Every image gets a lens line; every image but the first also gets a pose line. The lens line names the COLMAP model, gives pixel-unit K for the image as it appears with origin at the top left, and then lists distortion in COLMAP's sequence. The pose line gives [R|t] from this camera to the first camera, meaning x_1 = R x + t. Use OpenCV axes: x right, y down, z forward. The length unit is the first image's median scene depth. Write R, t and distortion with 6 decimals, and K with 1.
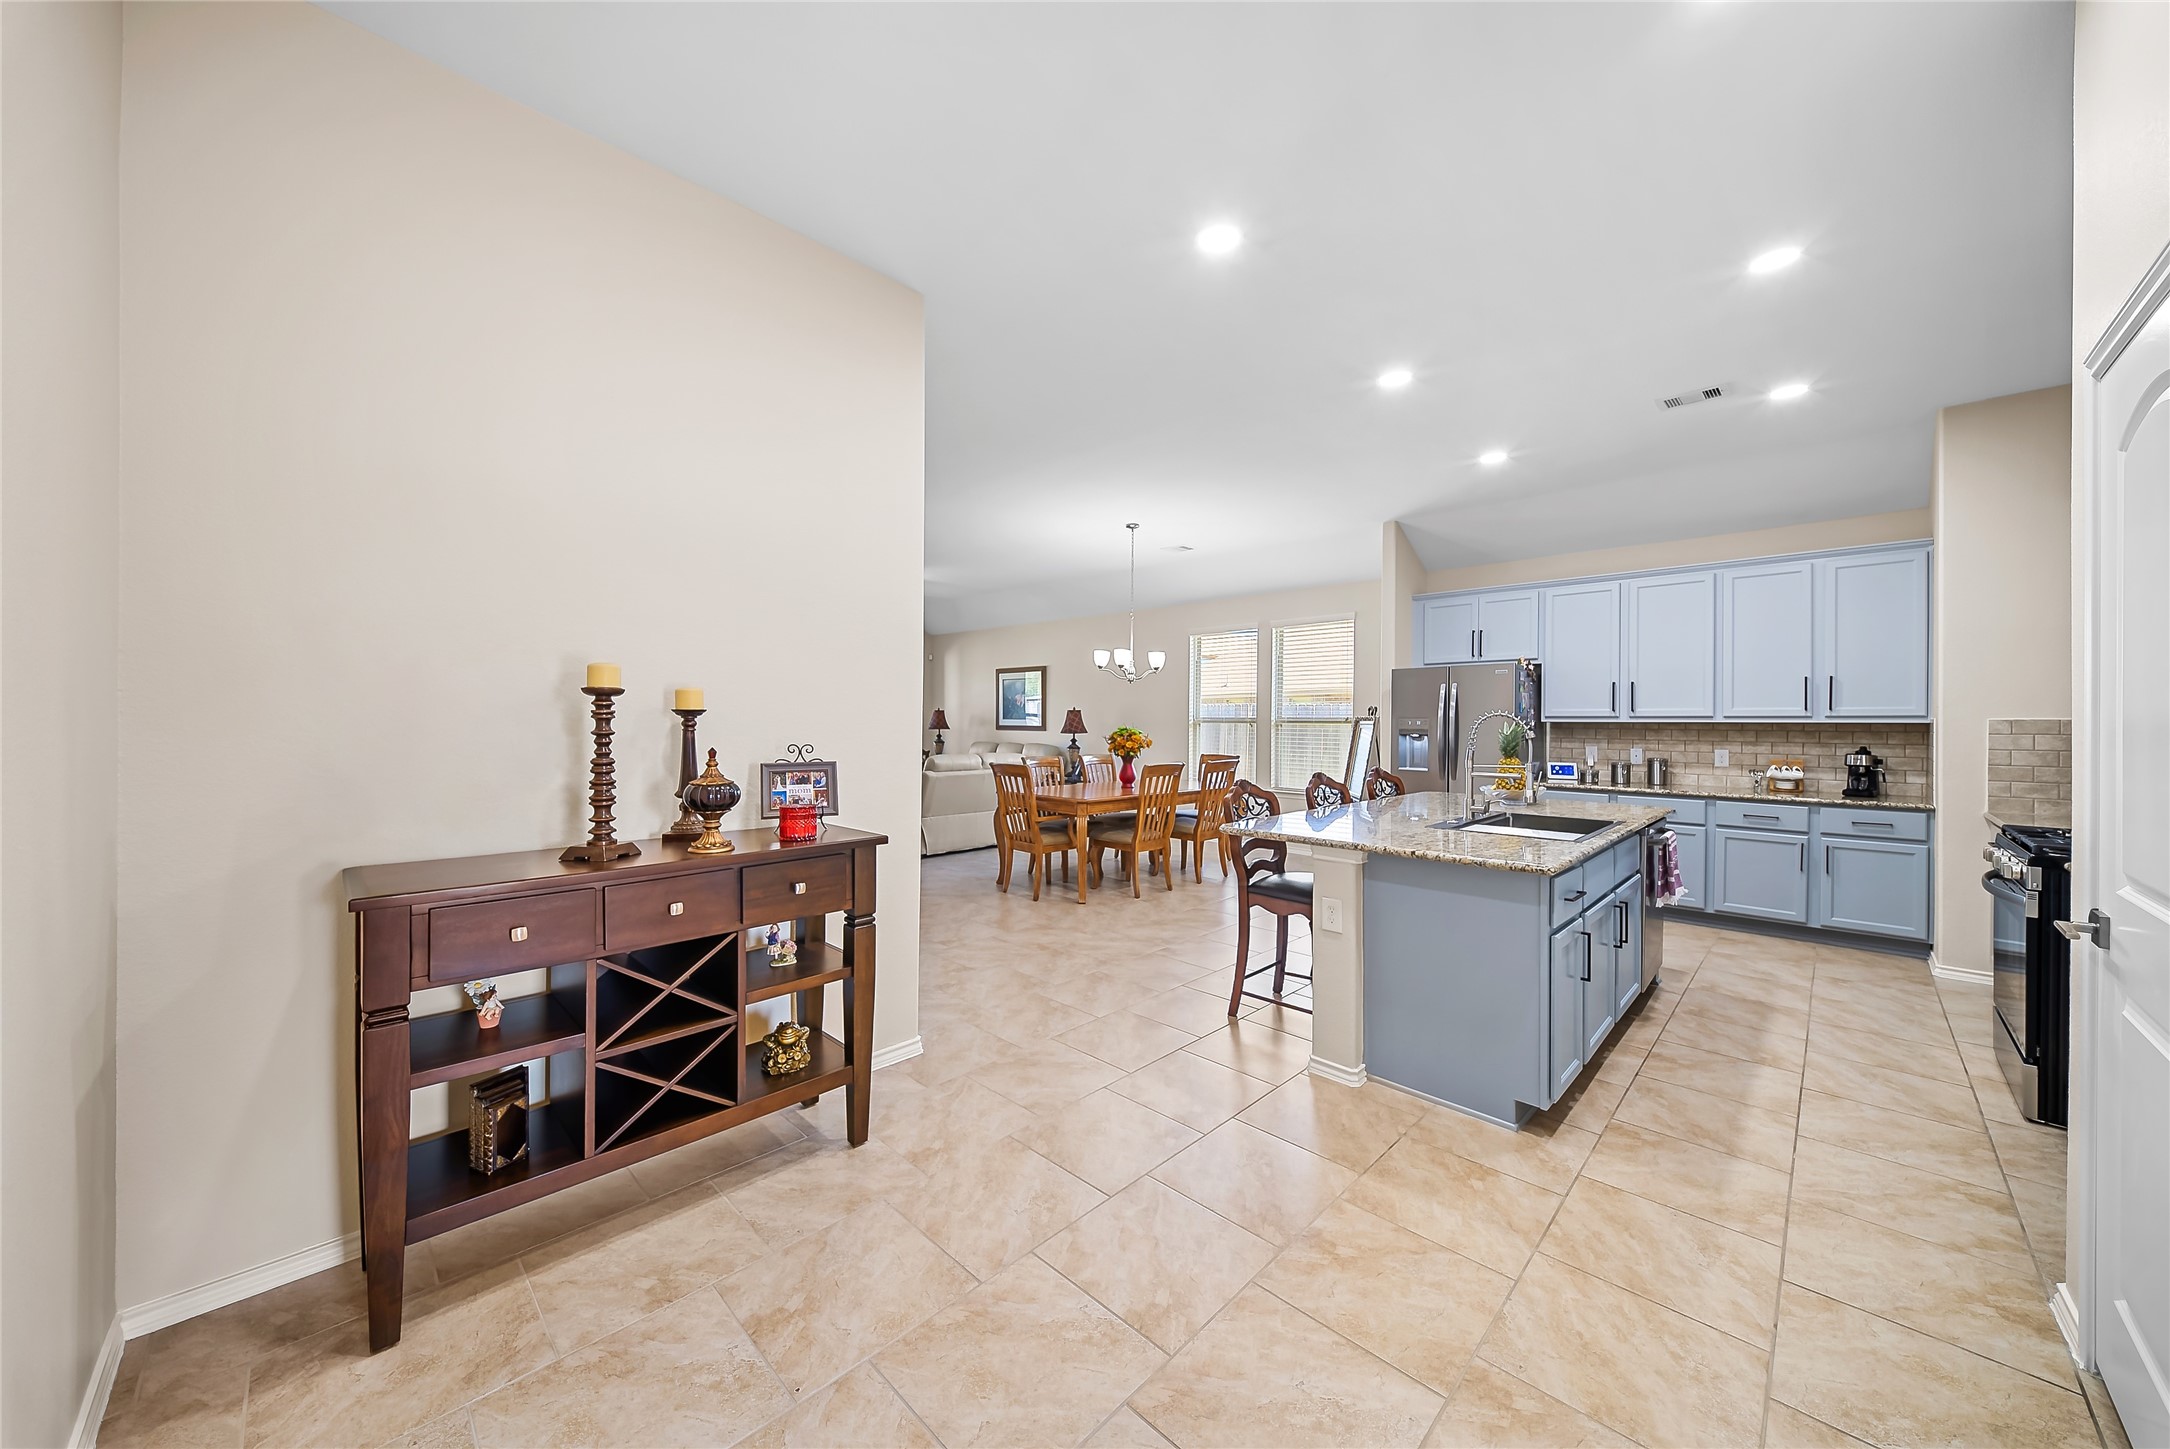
lens RADIAL K [[763.8, 0, 1085.6], [0, 763.8, 719.7], [0, 0, 1]] dist [-0.001256, -0.000660]
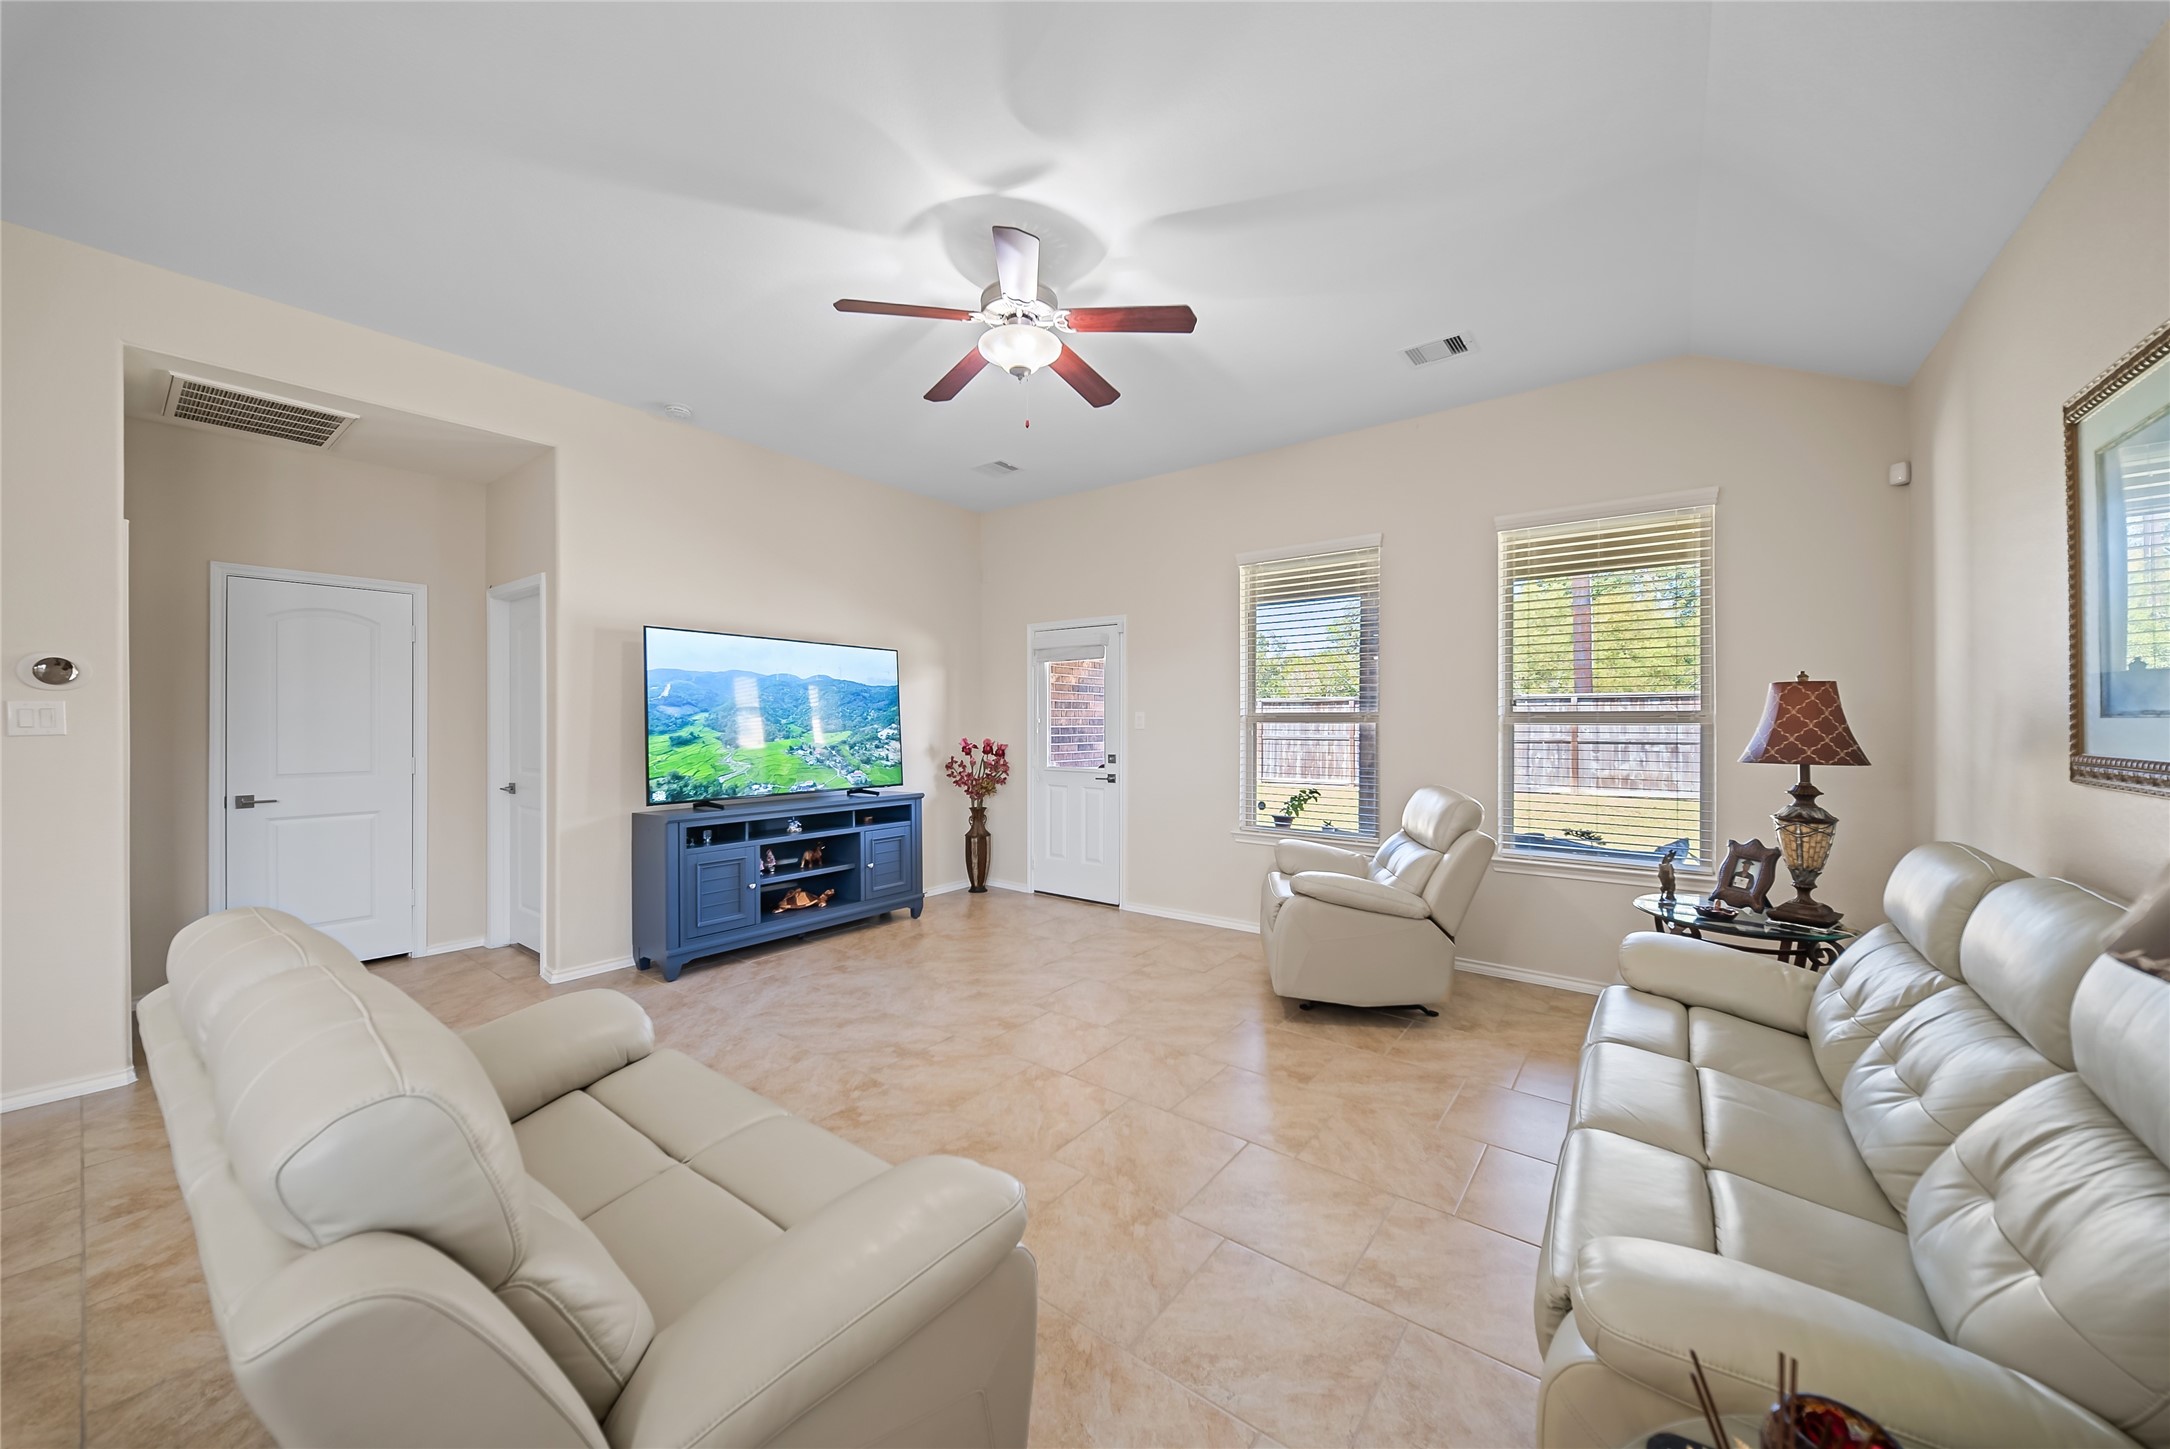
lens RADIAL K [[763.8, 0, 1078.5], [0, 763.8, 719.1], [0, 0, 1]] dist [-0.001256, -0.000660]
pose [[0.117563, -0.014961, -0.992953, 0.027616], [0.001604, 0.999888, -0.014875, 0.004158], [0.993064, 0.000156, 0.117574, 1.559680]]
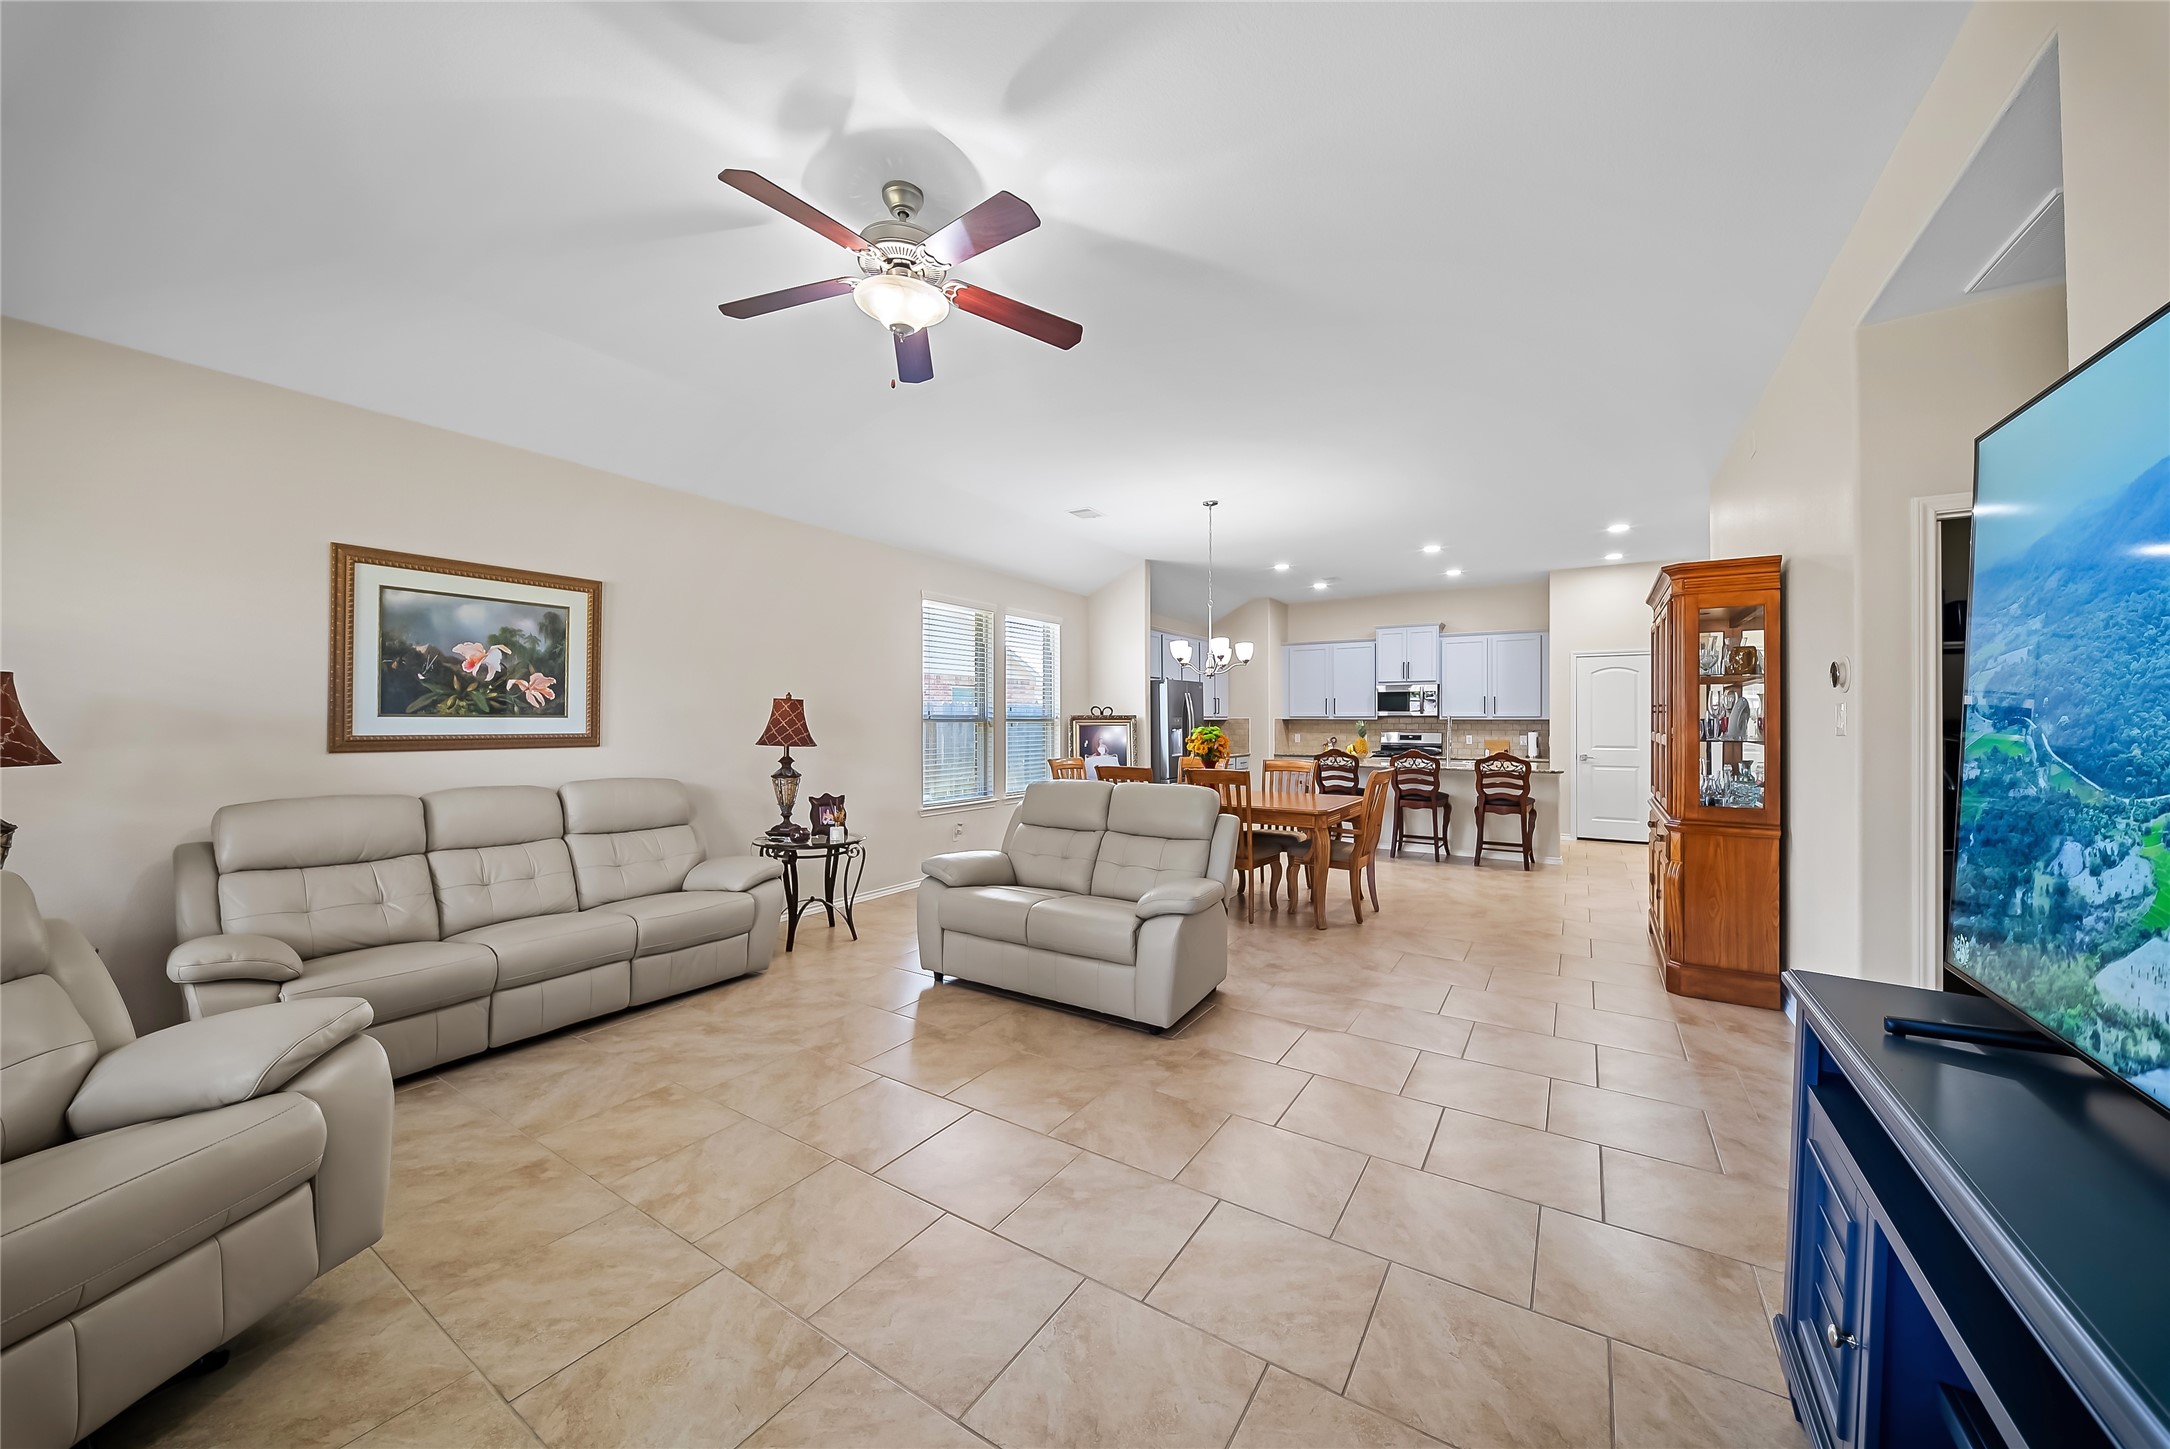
lens RADIAL K [[763.8, 0, 1095.2], [0, 763.8, 715.7], [0, 0, 1]] dist [-0.001256, -0.000660]
pose [[-0.214530, -0.003206, 0.976712, -0.931227], [-0.009089, 0.999958, 0.001286, -0.007162], [-0.976675, -0.008602, -0.214550, 1.565698]]
